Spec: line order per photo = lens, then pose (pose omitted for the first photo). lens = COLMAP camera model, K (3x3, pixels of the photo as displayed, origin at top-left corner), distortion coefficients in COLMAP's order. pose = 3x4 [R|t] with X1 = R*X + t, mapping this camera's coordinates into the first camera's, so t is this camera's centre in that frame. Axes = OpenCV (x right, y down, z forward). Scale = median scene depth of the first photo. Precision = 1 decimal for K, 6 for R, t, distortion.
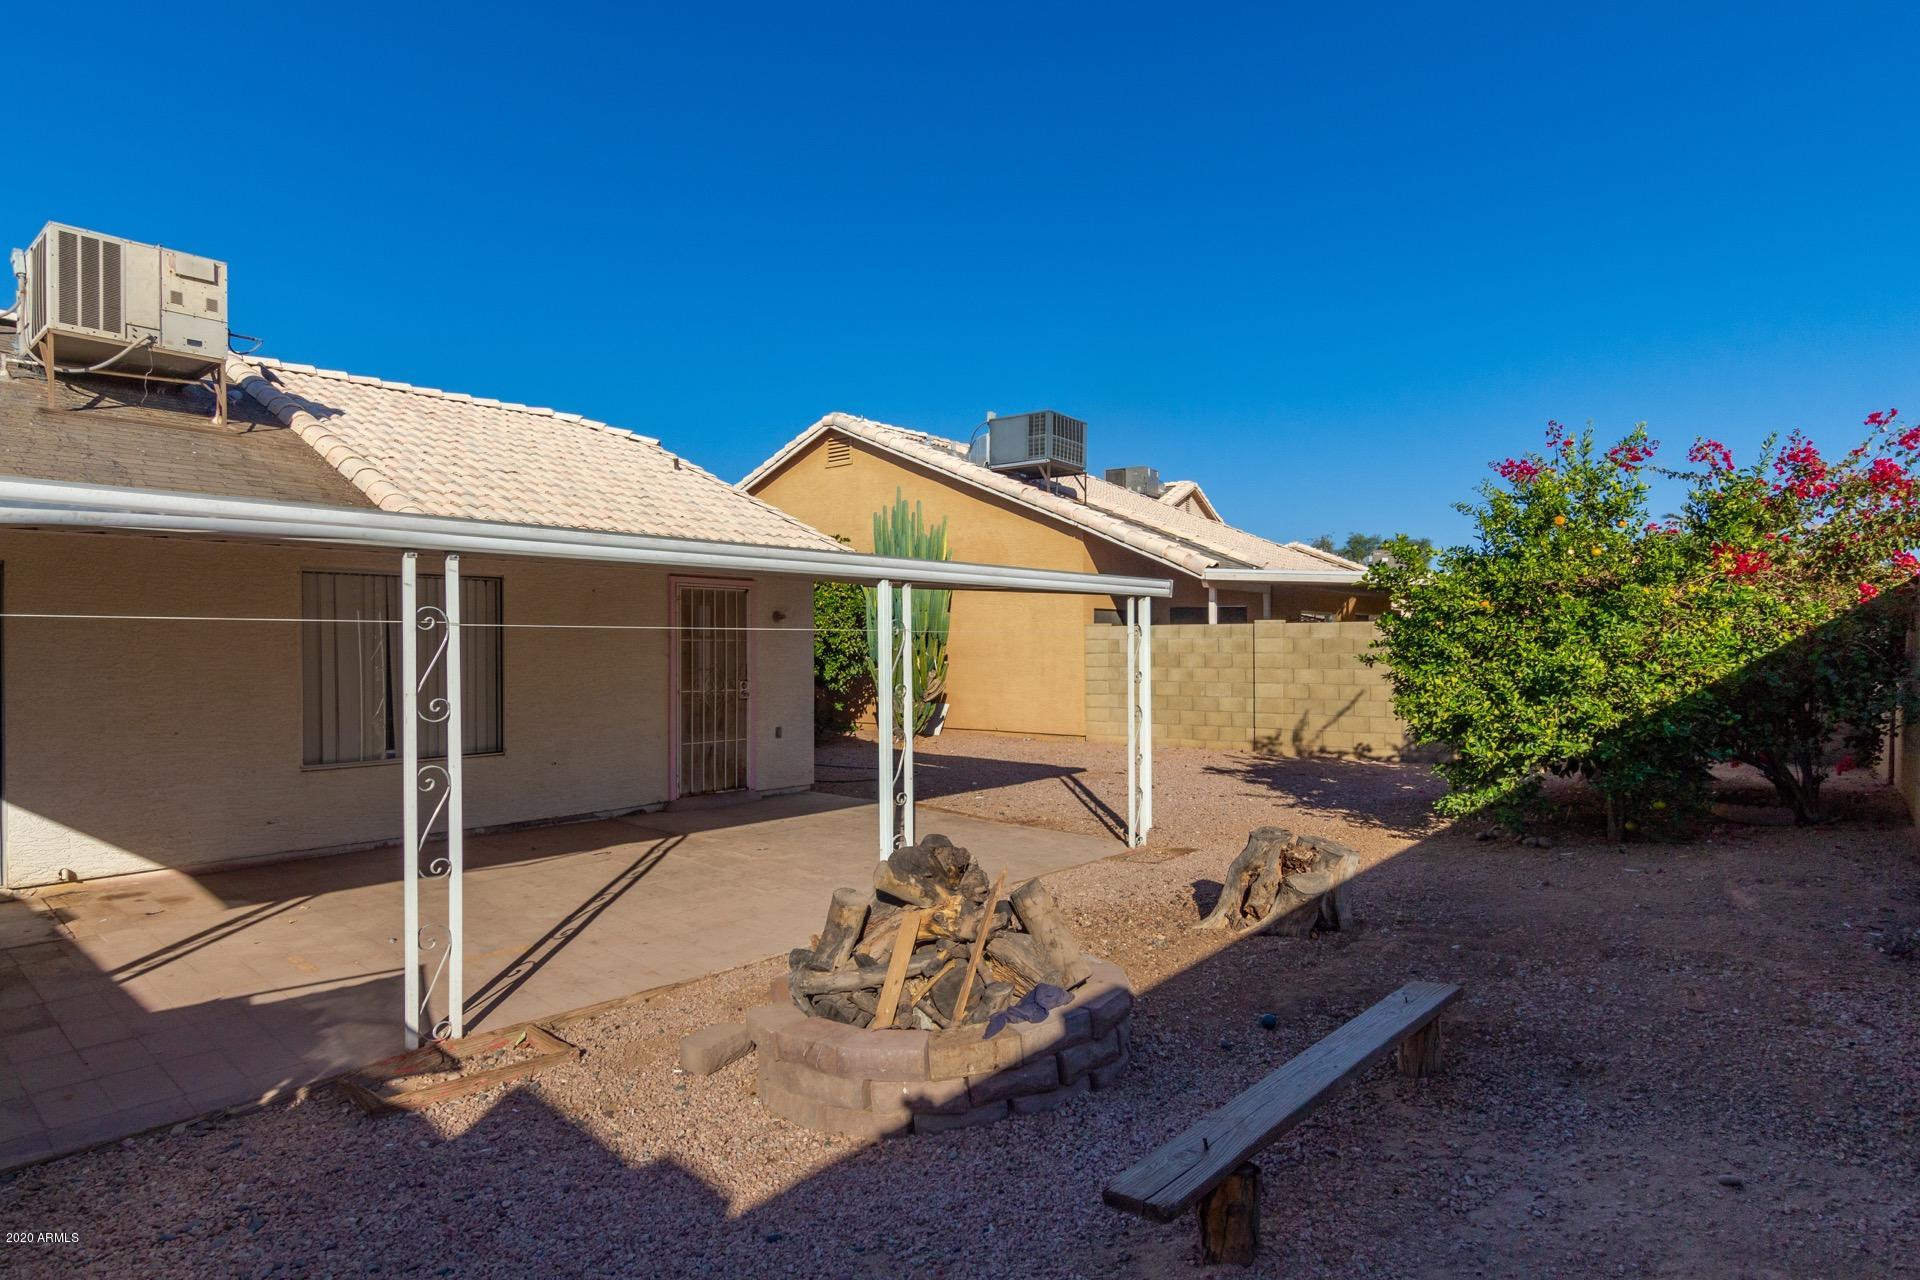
lens RADIAL K [[1040.5, 0, 960.0], [0, 1040.5, 640.0], [0, 0, 1]] dist [0.028663, -0.012120]
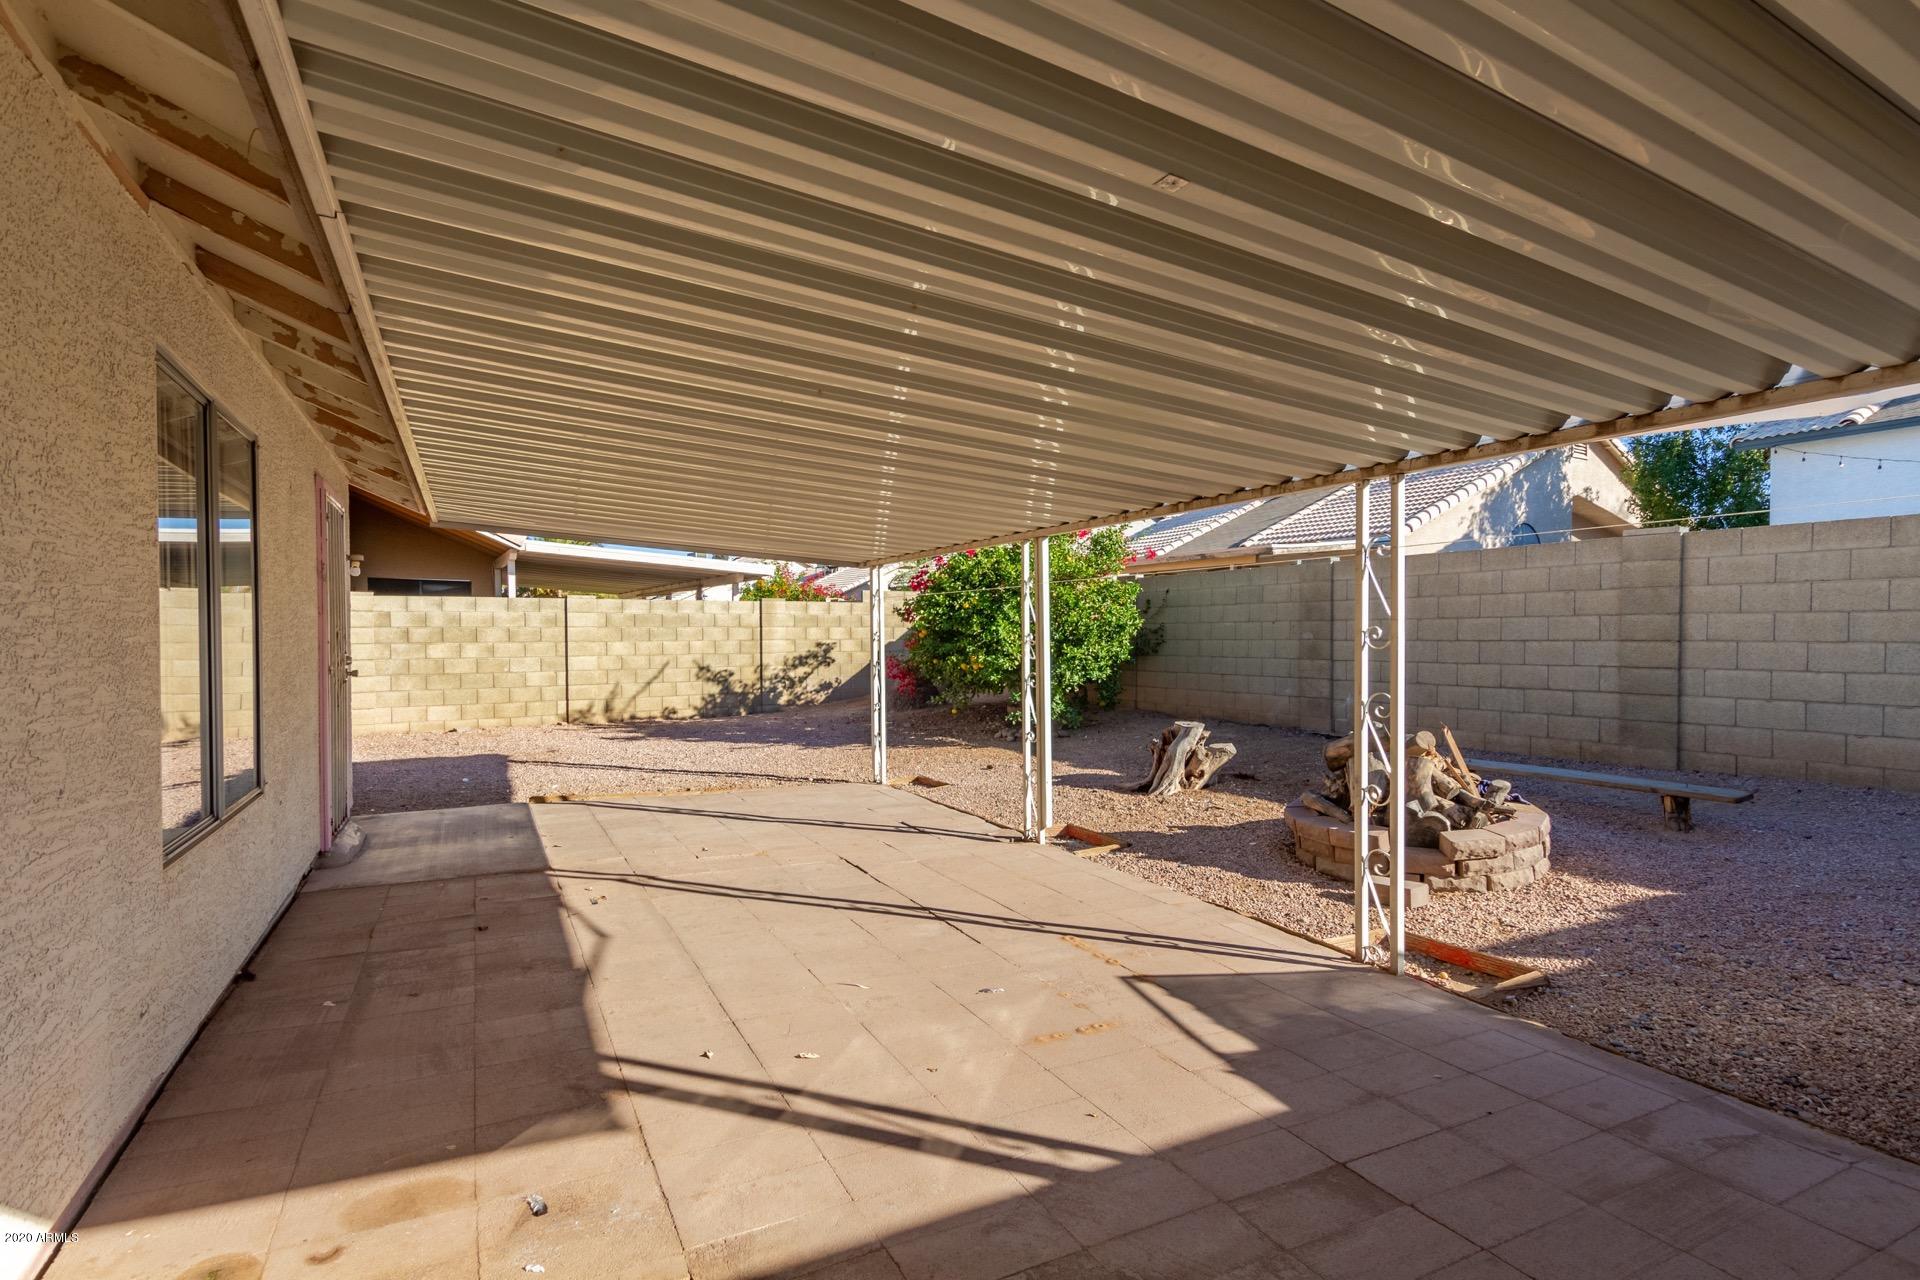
lens RADIAL K [[938.6, 0, 957.7], [0, 938.6, 651.9], [0, 0, 1]] dist [0.023569, -0.011671]
pose [[0.365099, -0.015394, 0.930842, -0.594382], [-0.004525, 0.999822, 0.018310, 0.024771], [-0.930958, -0.010897, 0.364964, 0.417862]]
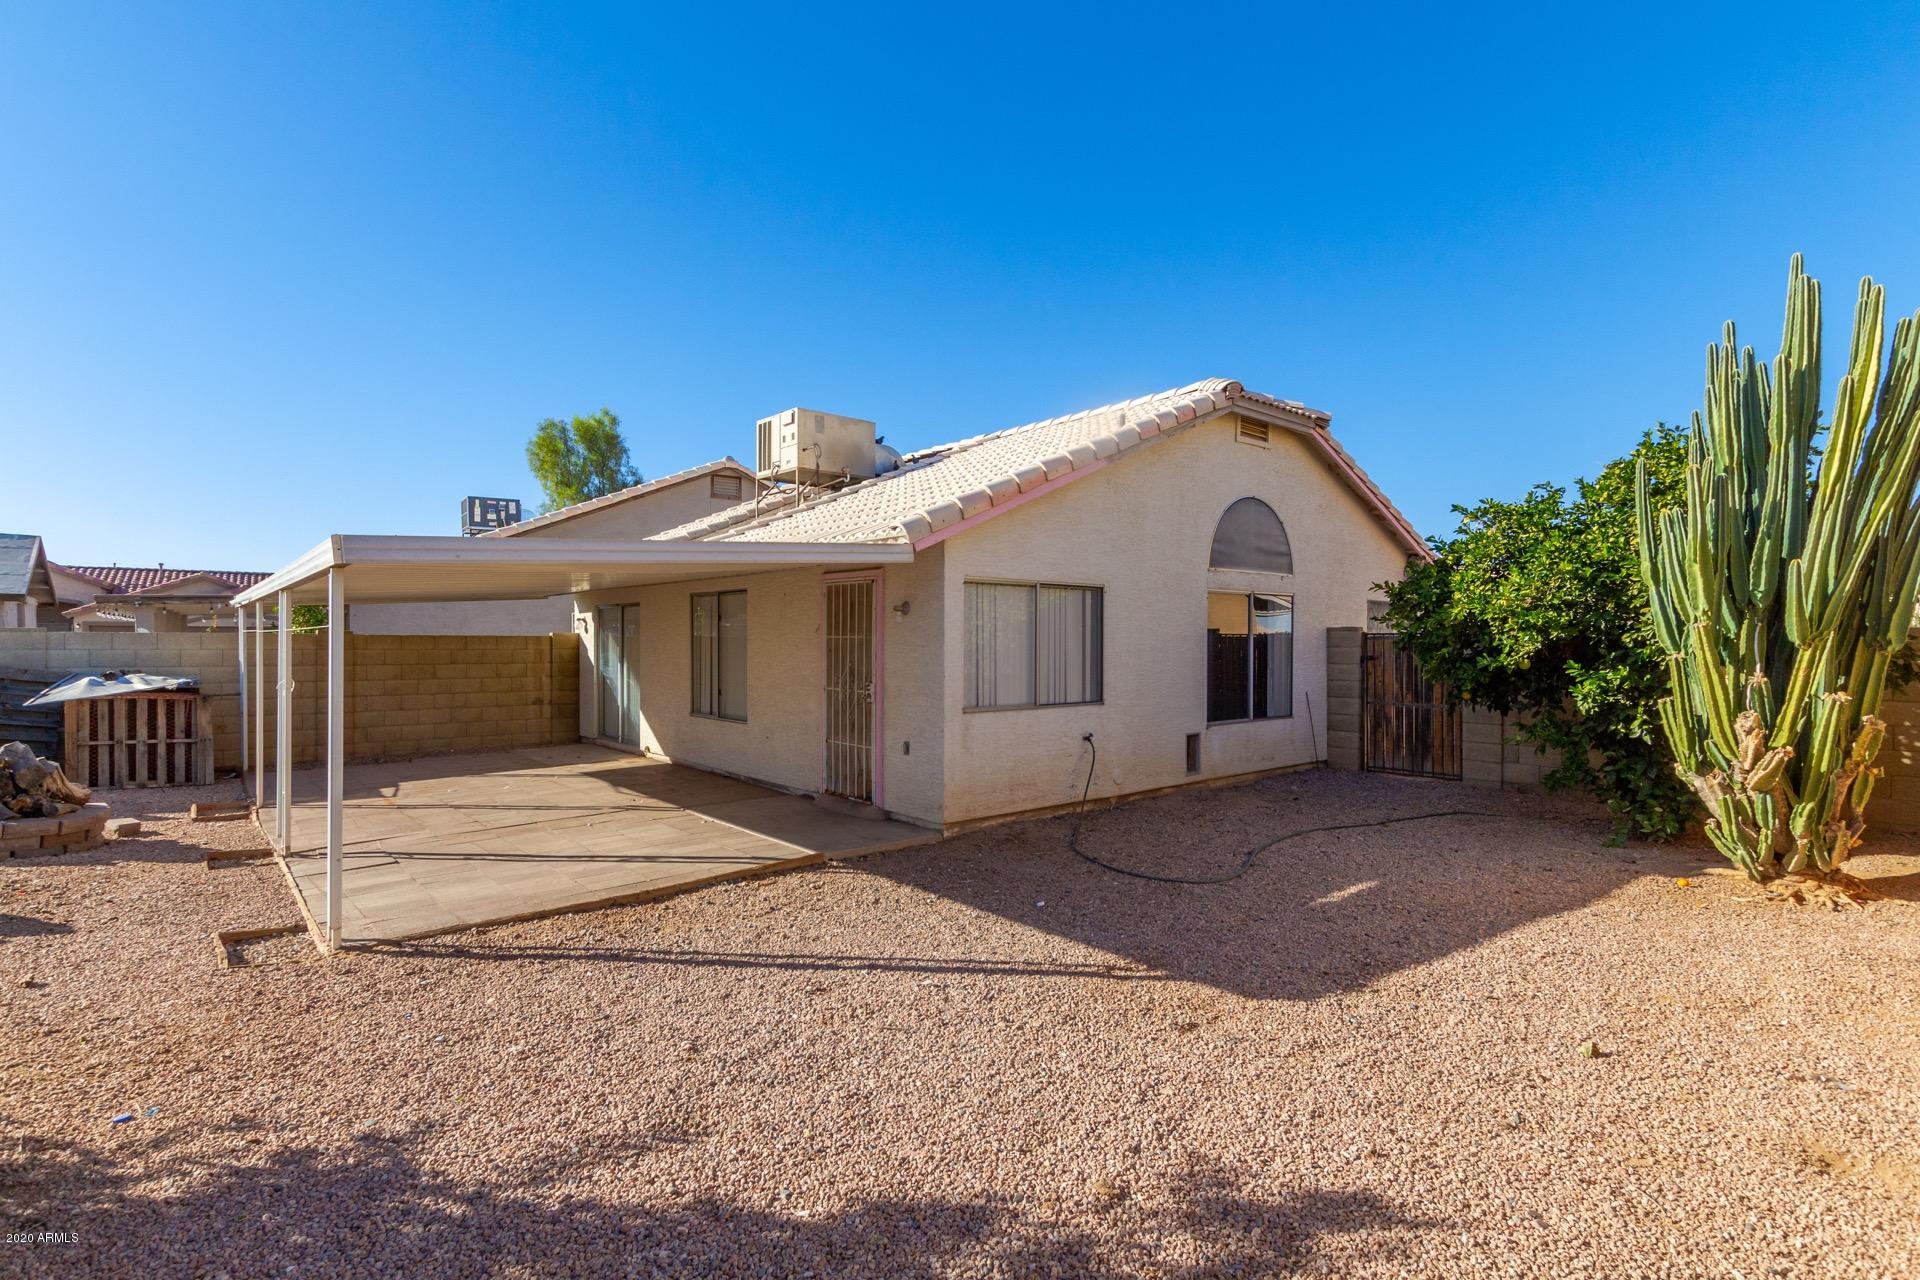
lens RADIAL K [[912.1, 0, 957.8], [0, 912.1, 651.8], [0, 0, 1]] dist [0.014779, -0.006516]
pose [[-0.139125, 0.013090, -0.990188, 0.537188], [0.000620, 0.999914, 0.013131, 0.002924], [0.990275, 0.001213, -0.139121, 1.142436]]
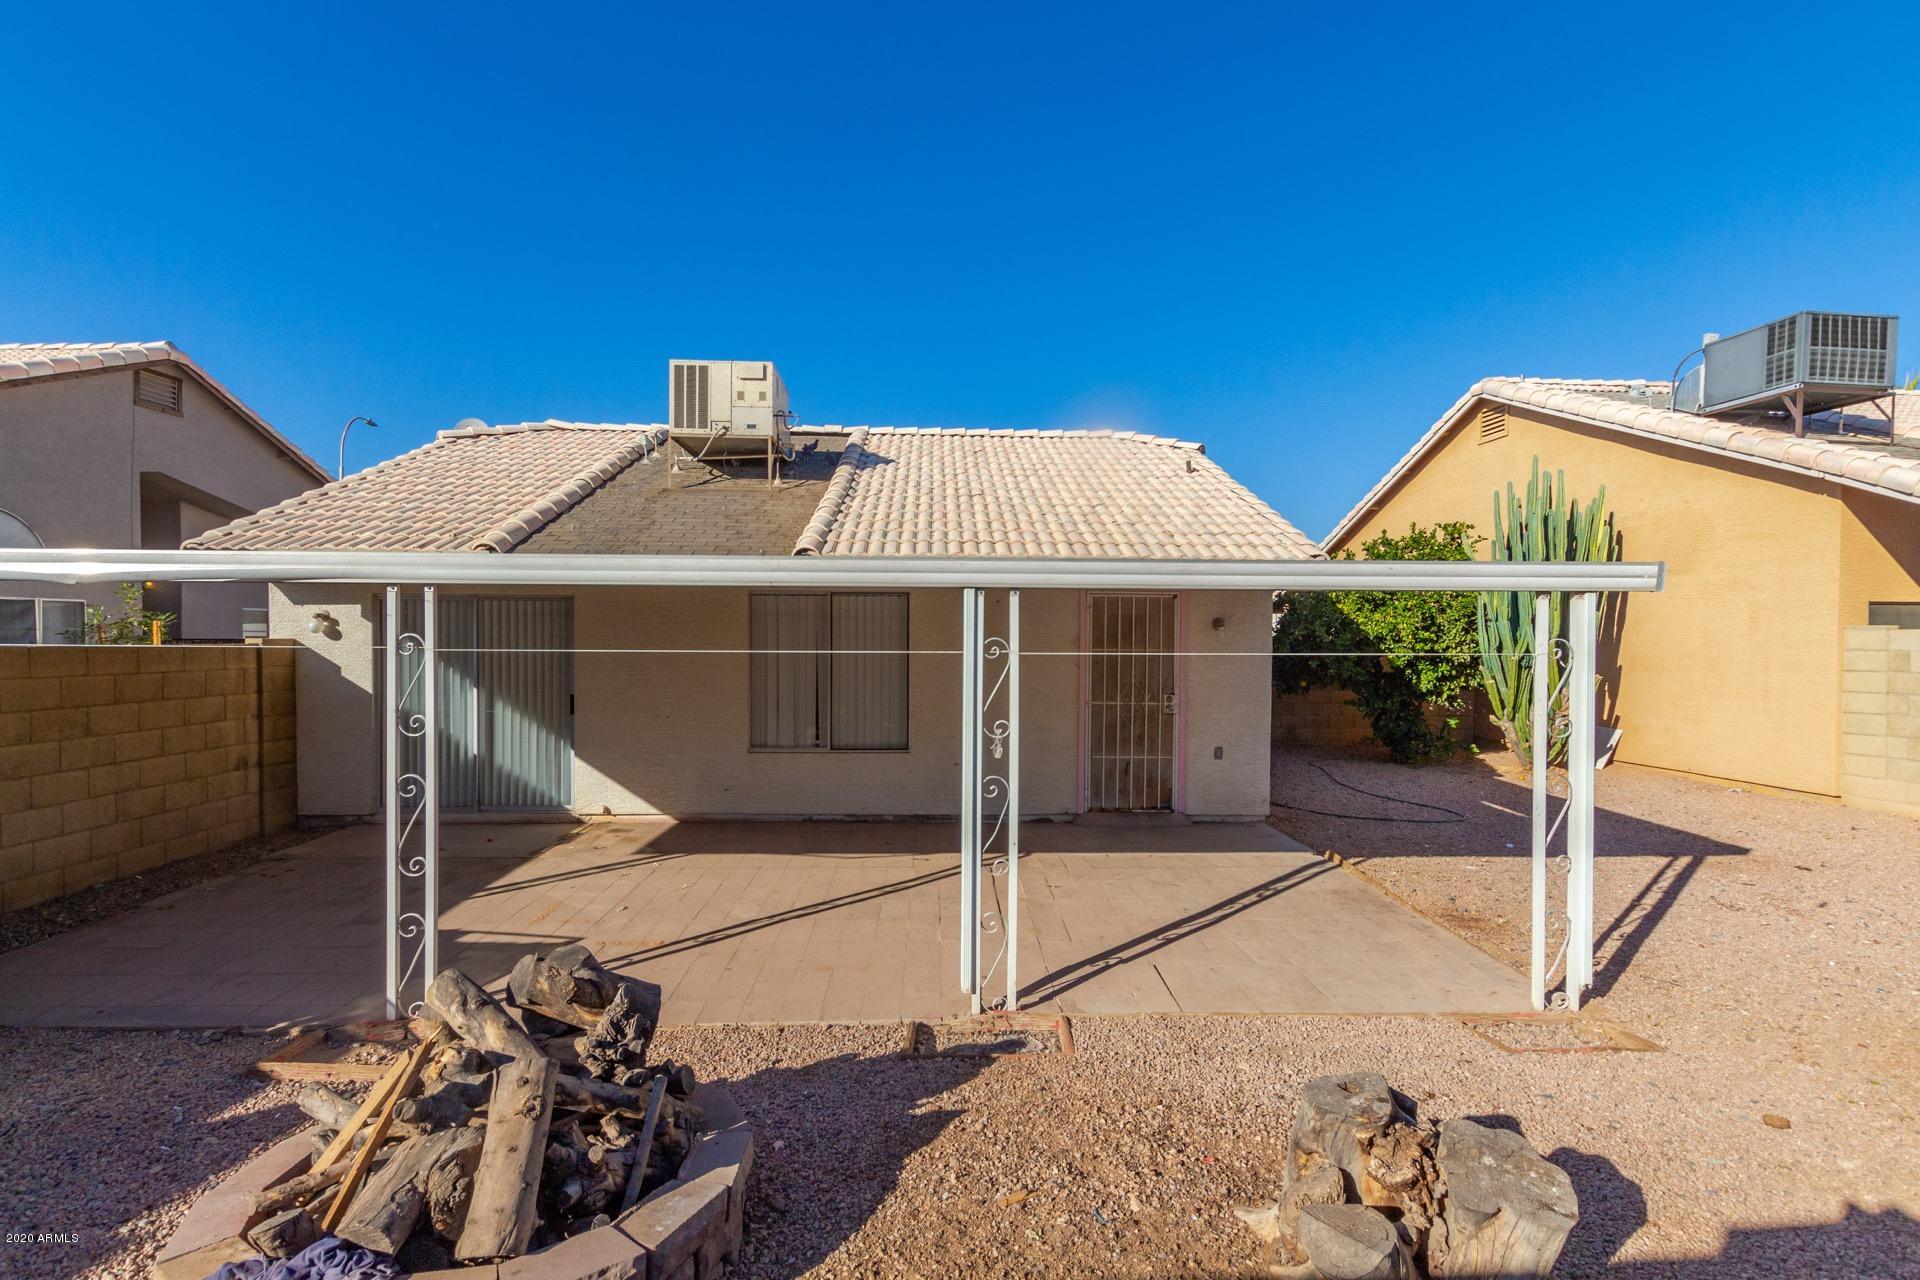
lens RADIAL K [[912.1, 0, 957.8], [0, 912.1, 651.8], [0, 0, 1]] dist [0.014779, -0.006516]
pose [[0.684090, 0.017047, -0.729198, 0.244083], [-0.003630, 0.999794, 0.019968, -0.013318], [0.729389, -0.011013, 0.684011, 0.300585]]
